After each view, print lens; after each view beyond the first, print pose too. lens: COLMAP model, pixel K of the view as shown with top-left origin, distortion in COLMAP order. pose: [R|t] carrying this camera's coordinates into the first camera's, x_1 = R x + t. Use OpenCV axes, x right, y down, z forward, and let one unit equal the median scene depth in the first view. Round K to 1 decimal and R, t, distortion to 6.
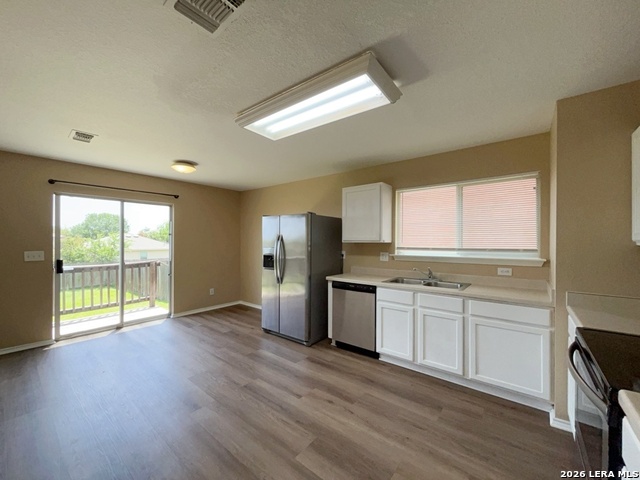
lens RADIAL K [[258.7, 0, 317.9], [0, 258.7, 240.3], [0, 0, 1]] dist [-0.002918, -0.000230]
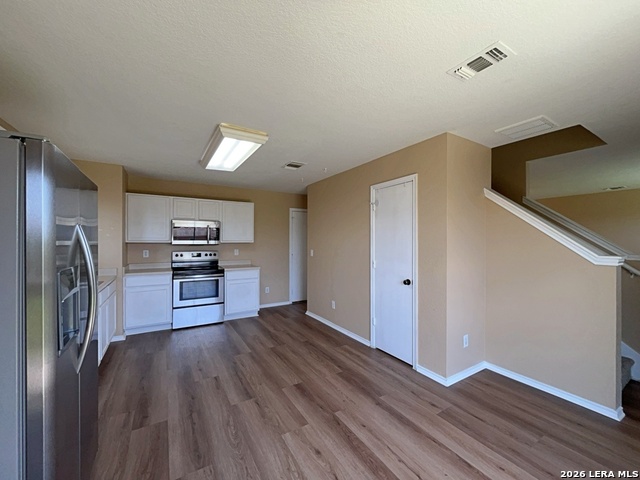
lens RADIAL K [[258.7, 0, 319.7], [0, 258.7, 240.3], [0, 0, 1]] dist [-0.002918, -0.000230]
pose [[-0.941565, -0.009948, 0.336683, -0.790835], [-0.010405, 0.999946, 0.000448, -0.013732], [-0.336669, -0.003081, -0.941618, 1.713979]]
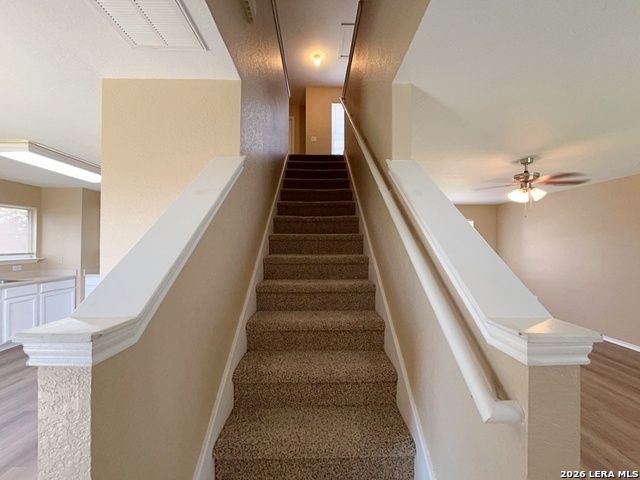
lens RADIAL K [[258.7, 0, 318.5], [0, 258.7, 240.4], [0, 0, 1]] dist [-0.002918, -0.000230]
pose [[-0.637290, -0.000403, 0.770624, -1.676752], [-0.009733, 0.999924, -0.007526, -0.051455], [-0.770563, -0.012297, -0.637245, 0.630794]]
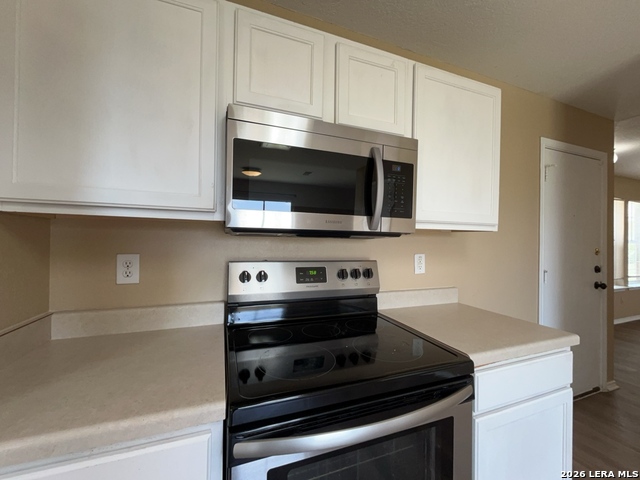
lens RADIAL K [[258.7, 0, 320.2], [0, 258.7, 244.9], [0, 0, 1]] dist [-0.002918, -0.000230]
pose [[-0.860967, -0.012309, 0.508512, 0.364816], [-0.012942, 0.999914, 0.002291, 0.040055], [-0.508496, -0.004609, -0.861052, 0.716239]]
